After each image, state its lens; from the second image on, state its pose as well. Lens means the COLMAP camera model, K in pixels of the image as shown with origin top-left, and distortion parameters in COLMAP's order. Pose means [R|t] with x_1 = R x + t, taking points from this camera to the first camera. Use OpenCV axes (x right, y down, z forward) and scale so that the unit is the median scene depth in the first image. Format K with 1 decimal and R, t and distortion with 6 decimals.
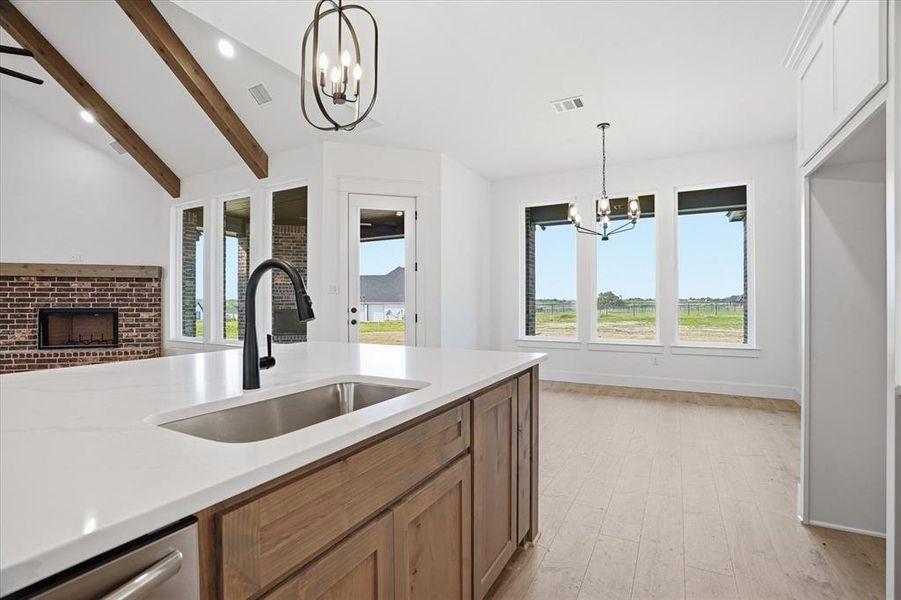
lens RADIAL K [[420.4, 0, 451.2], [0, 420.4, 303.1], [0, 0, 1]] dist [-0.036865, 0.003741]
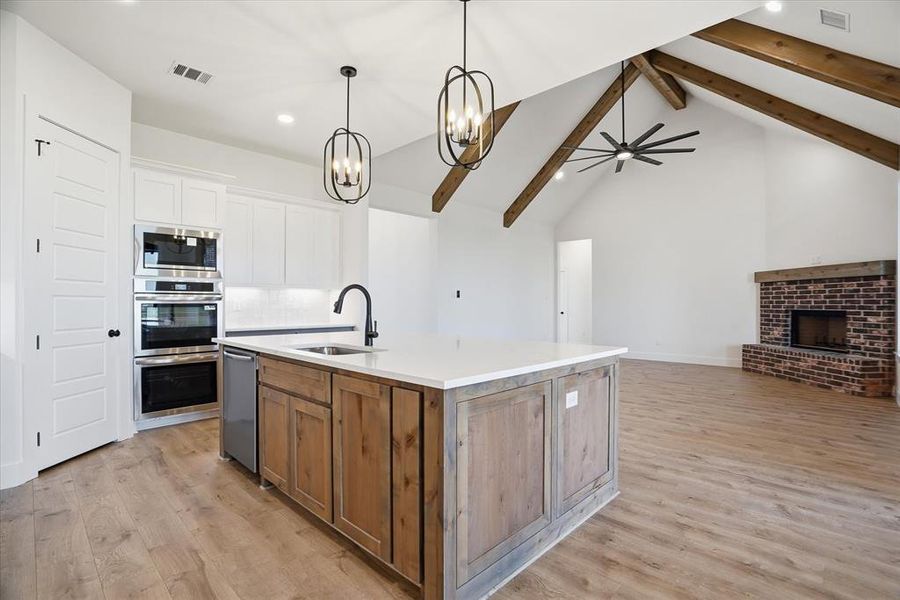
lens RADIAL K [[419.9, 0, 451.5], [0, 419.9, 299.6], [0, 0, 1]] dist [-0.036865, 0.003741]
pose [[-0.279534, -0.007412, -0.960107, 0.304045], [-0.002747, 0.999972, -0.006920, -0.004125], [0.960132, 0.000703, -0.279547, 0.411234]]
